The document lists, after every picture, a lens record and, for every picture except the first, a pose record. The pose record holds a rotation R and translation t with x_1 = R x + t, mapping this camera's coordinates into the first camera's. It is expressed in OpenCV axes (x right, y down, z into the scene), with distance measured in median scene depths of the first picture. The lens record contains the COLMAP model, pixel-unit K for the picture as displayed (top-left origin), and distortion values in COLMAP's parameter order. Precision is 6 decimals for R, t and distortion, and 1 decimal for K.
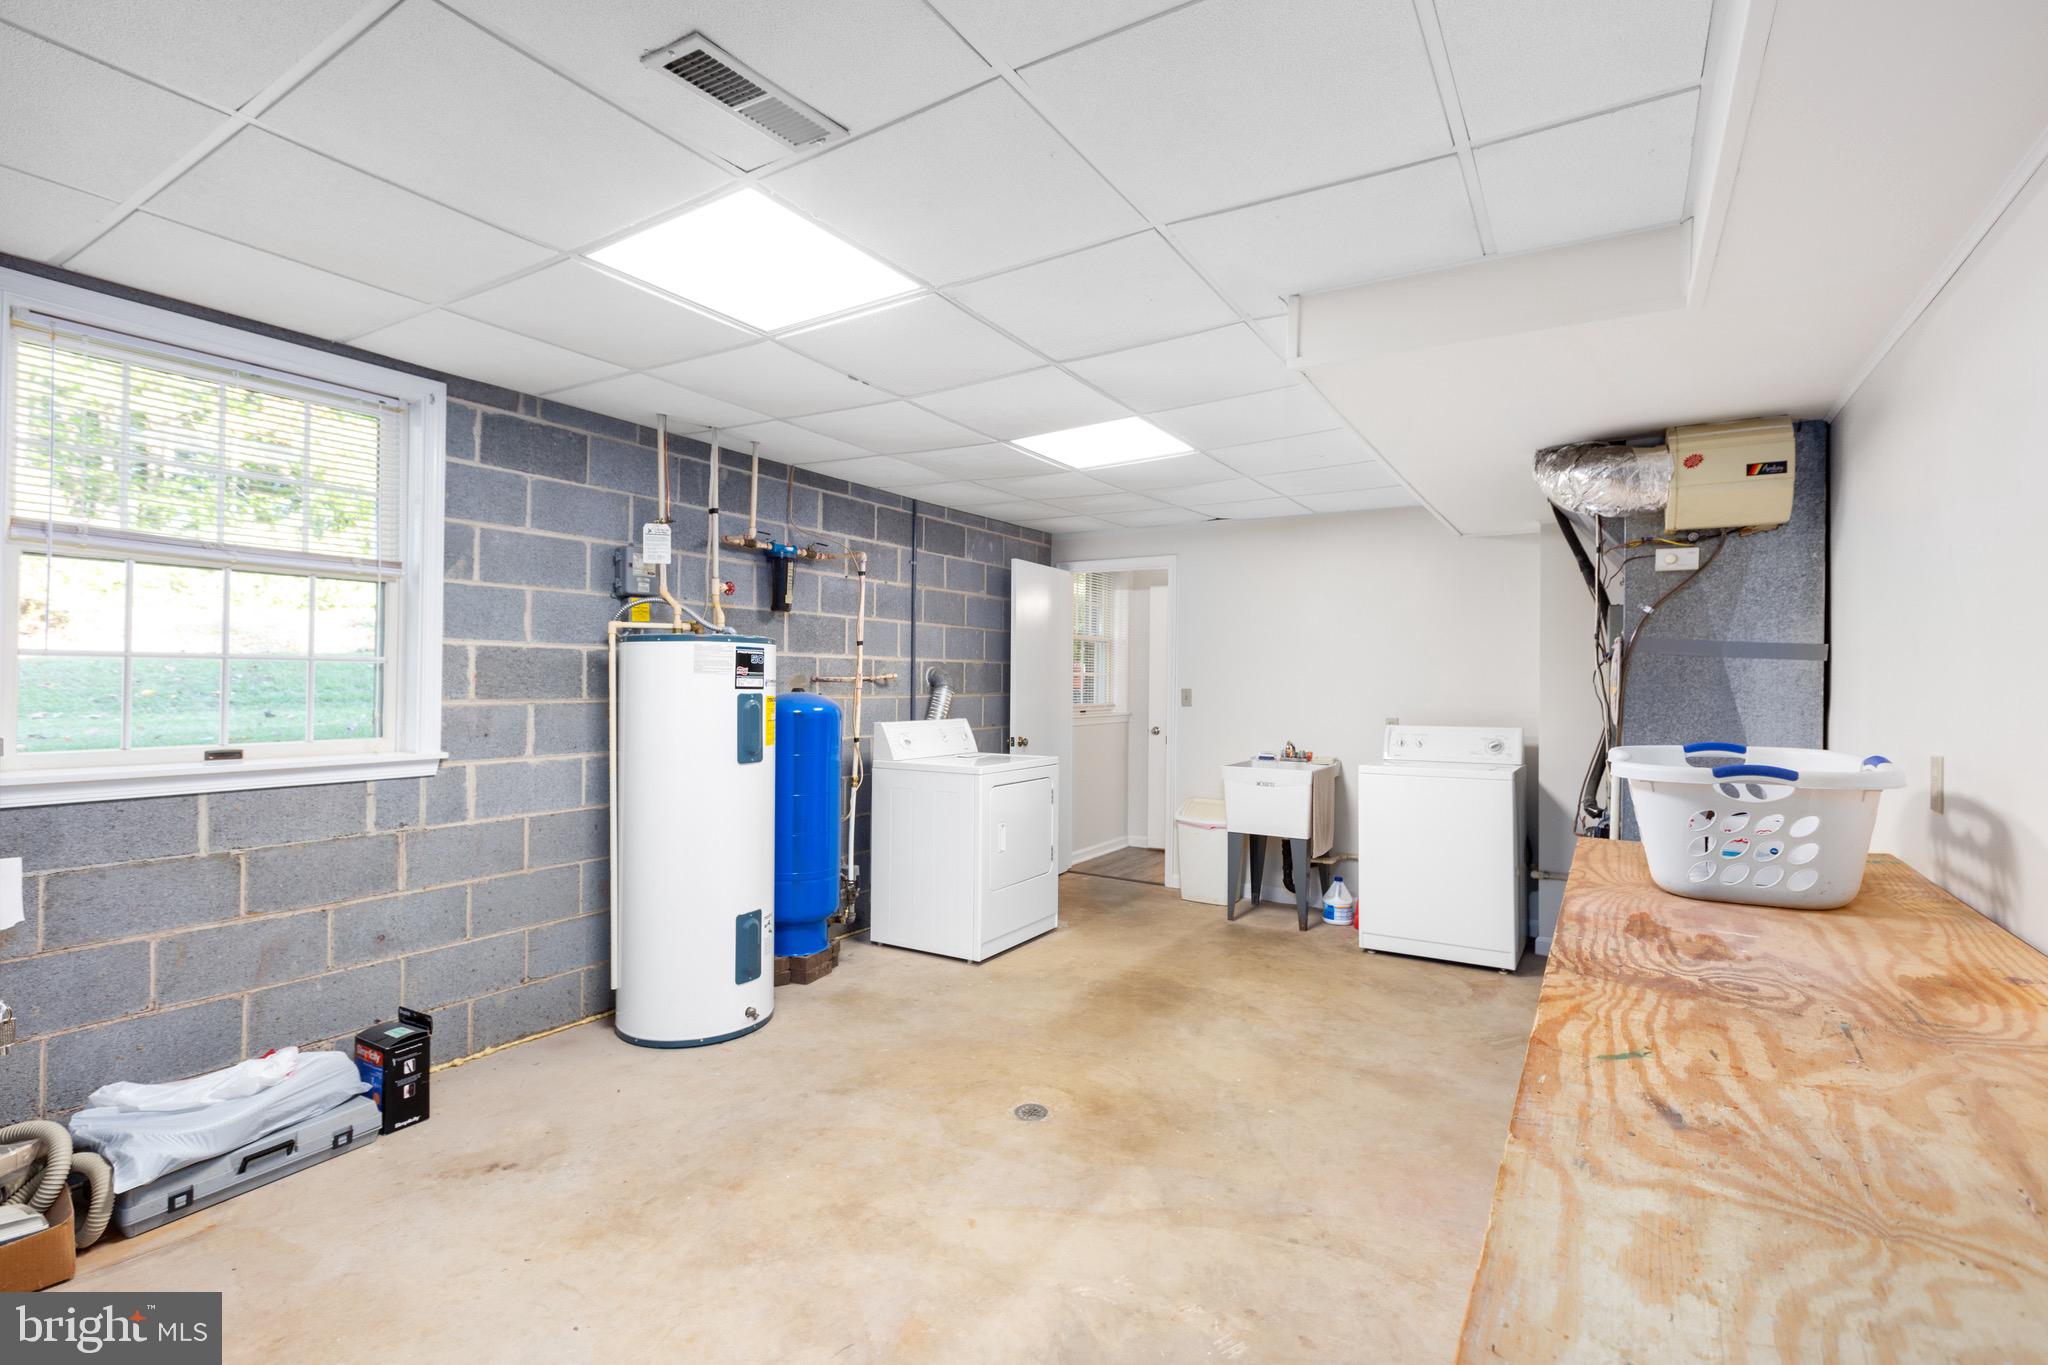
lens RADIAL K [[906.8, 0, 1033.2], [0, 906.8, 675.5], [0, 0, 1]] dist [-0.004140, 0.000875]
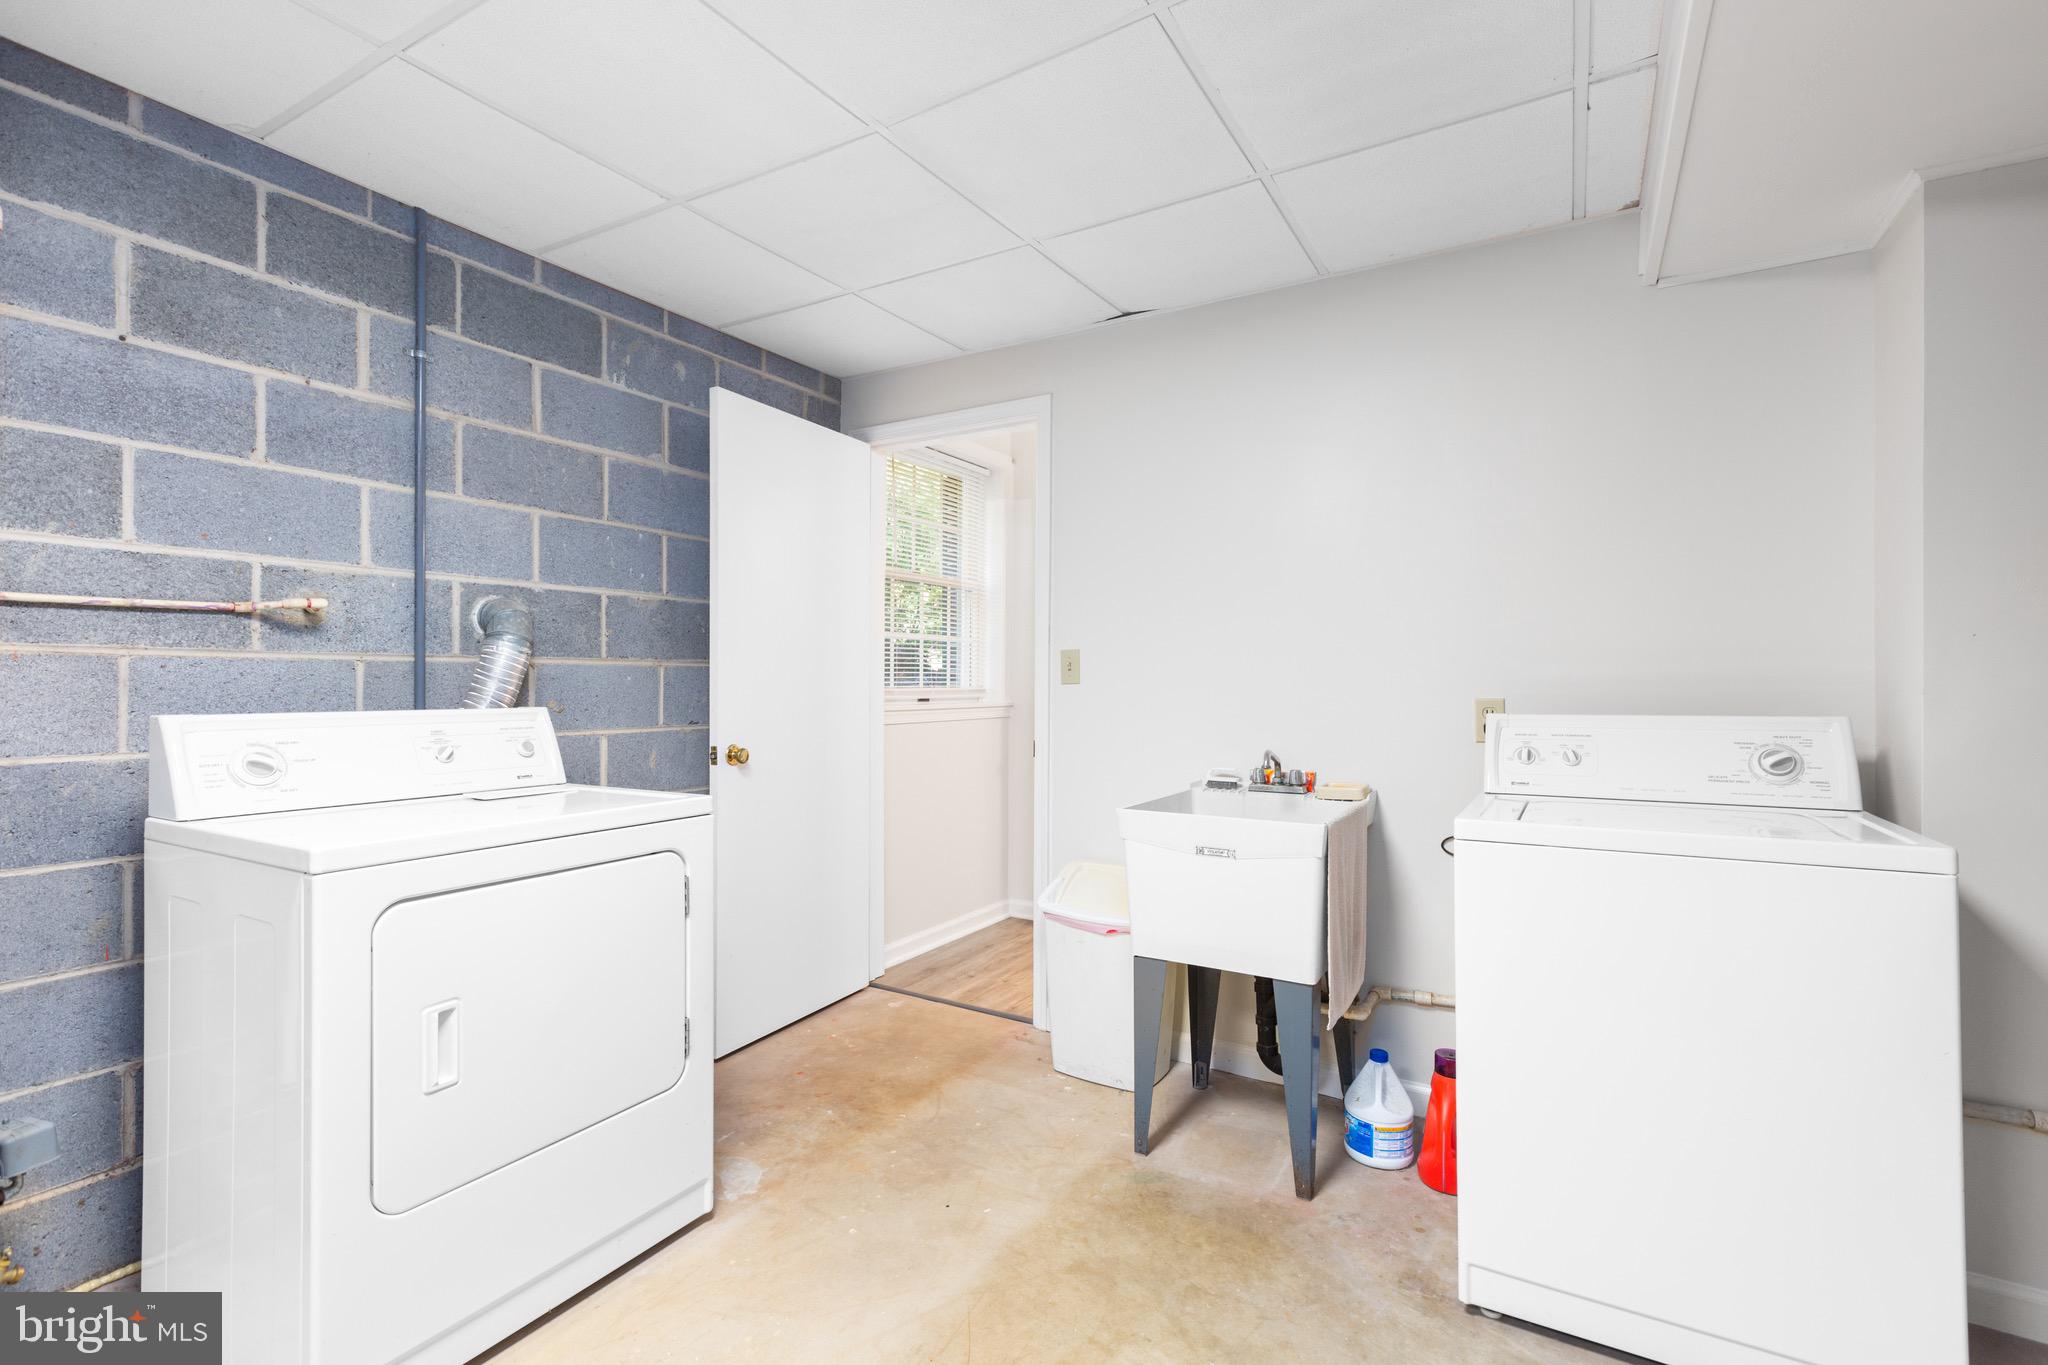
lens RADIAL K [[906.8, 0, 1021.2], [0, 906.8, 688.2], [0, 0, 1]] dist [-0.004140, 0.000875]
pose [[0.999822, -0.007429, 0.017332, 0.151478], [0.007192, 0.999880, 0.013729, 0.033640], [-0.017432, -0.013602, 0.999756, 0.551647]]
